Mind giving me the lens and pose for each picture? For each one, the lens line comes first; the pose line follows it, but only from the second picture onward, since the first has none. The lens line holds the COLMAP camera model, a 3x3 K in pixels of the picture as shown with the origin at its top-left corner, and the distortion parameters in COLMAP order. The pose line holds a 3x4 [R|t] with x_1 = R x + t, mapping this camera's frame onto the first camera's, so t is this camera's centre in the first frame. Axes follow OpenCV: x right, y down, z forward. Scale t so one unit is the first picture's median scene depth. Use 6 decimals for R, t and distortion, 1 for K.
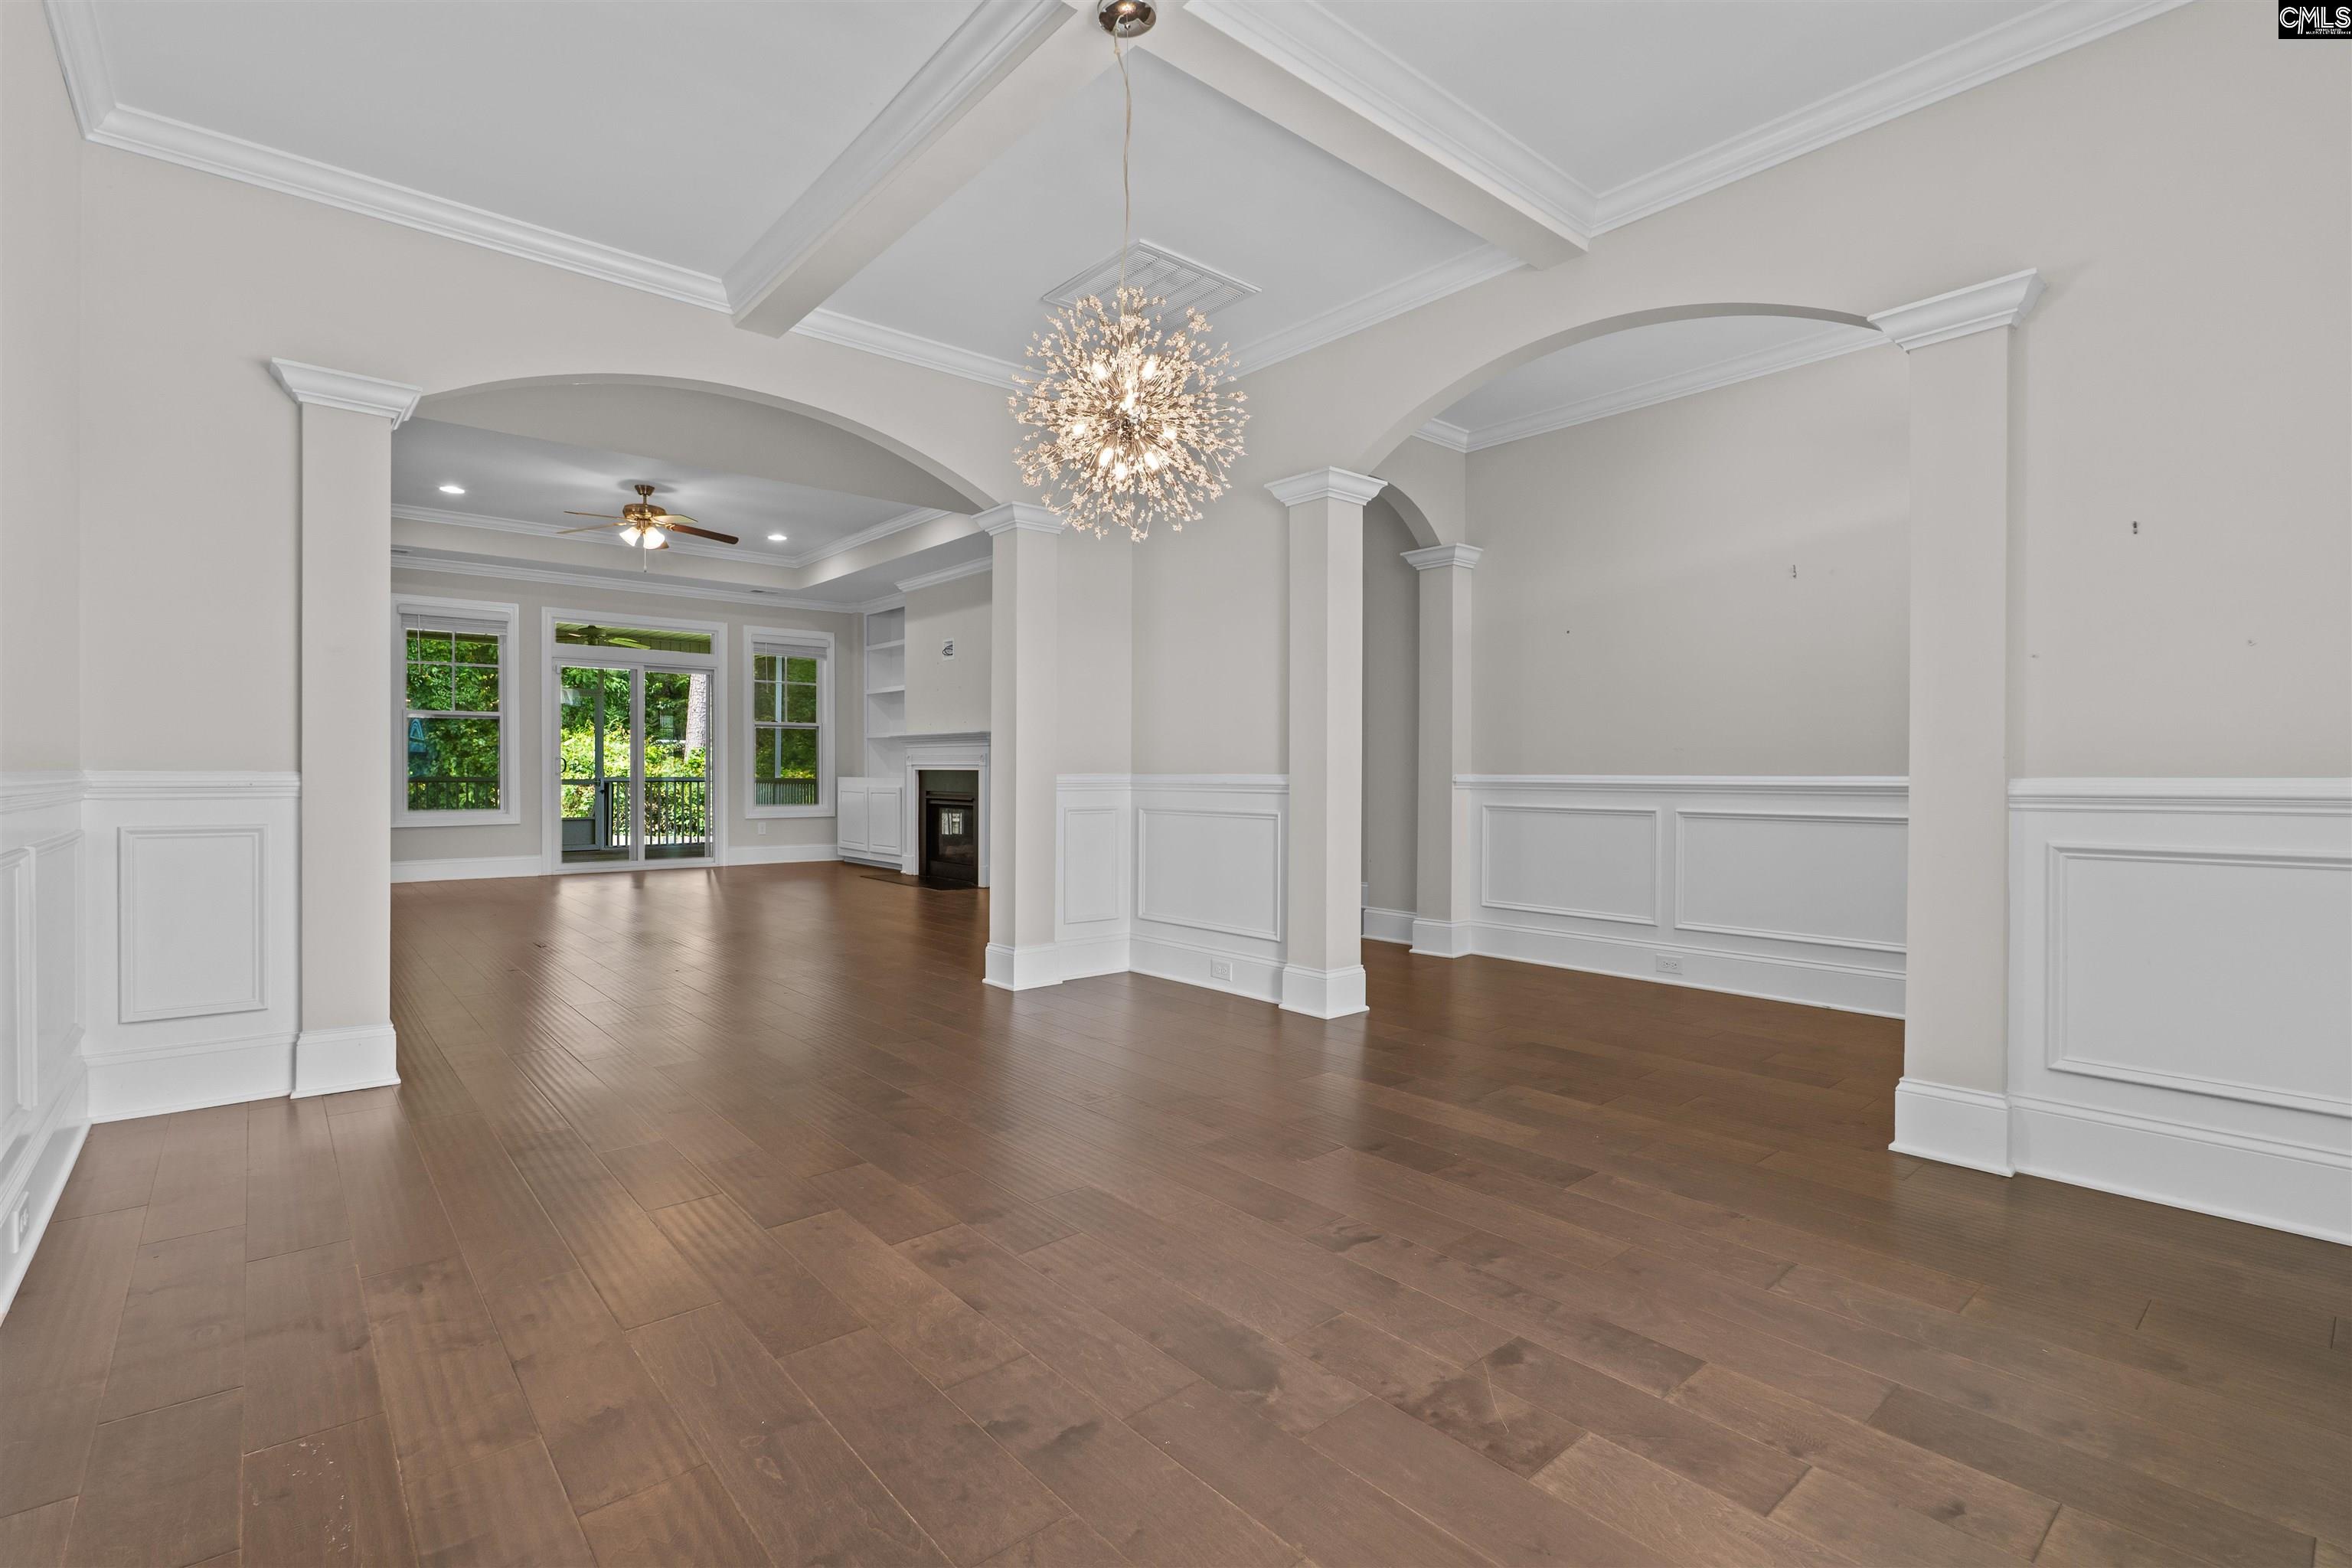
lens RADIAL K [[1077.8, 0, 1188.5], [0, 1077.8, 784.1], [0, 0, 1]] dist [-0.003815, -0.002214]
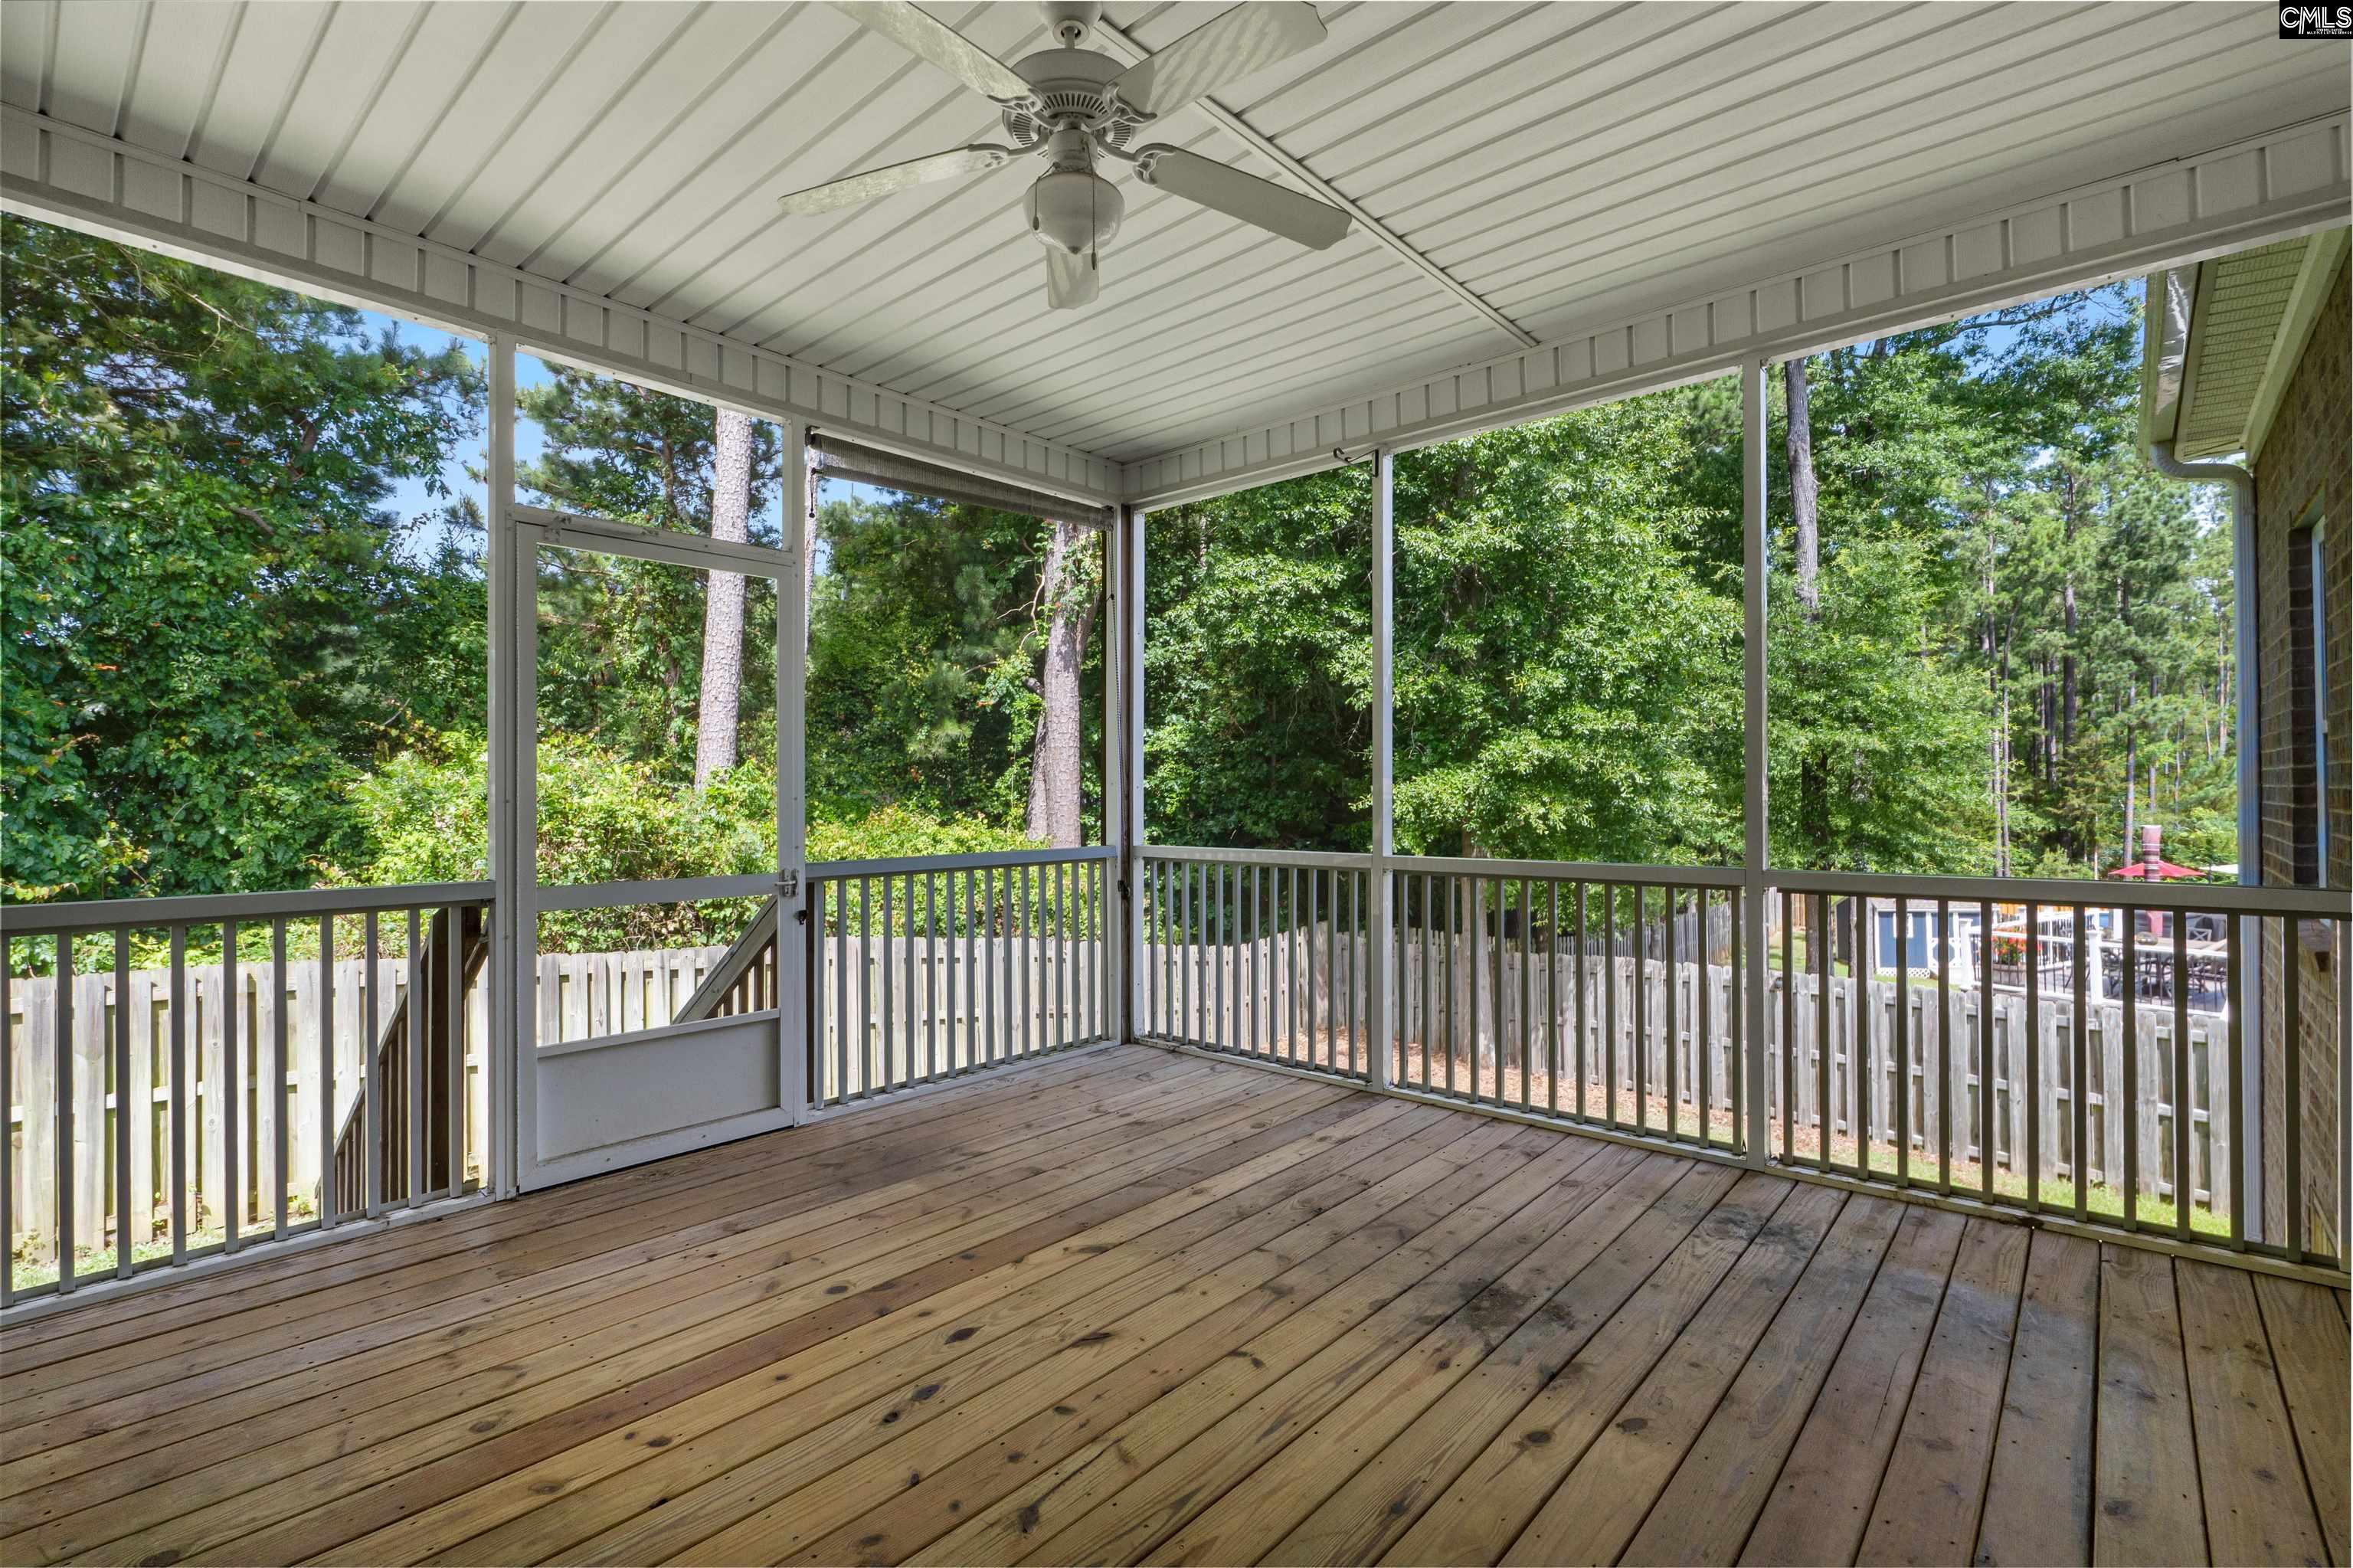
lens RADIAL K [[1078.3, 0, 1174.6], [0, 1078.3, 791.0], [0, 0, 1]] dist [-0.003815, -0.002214]
pose [[0.990722, -0.008783, 0.135624, -0.315100], [0.009429, 0.999947, -0.004125, -0.017654], [-0.135580, 0.005366, 0.990752, 0.451342]]
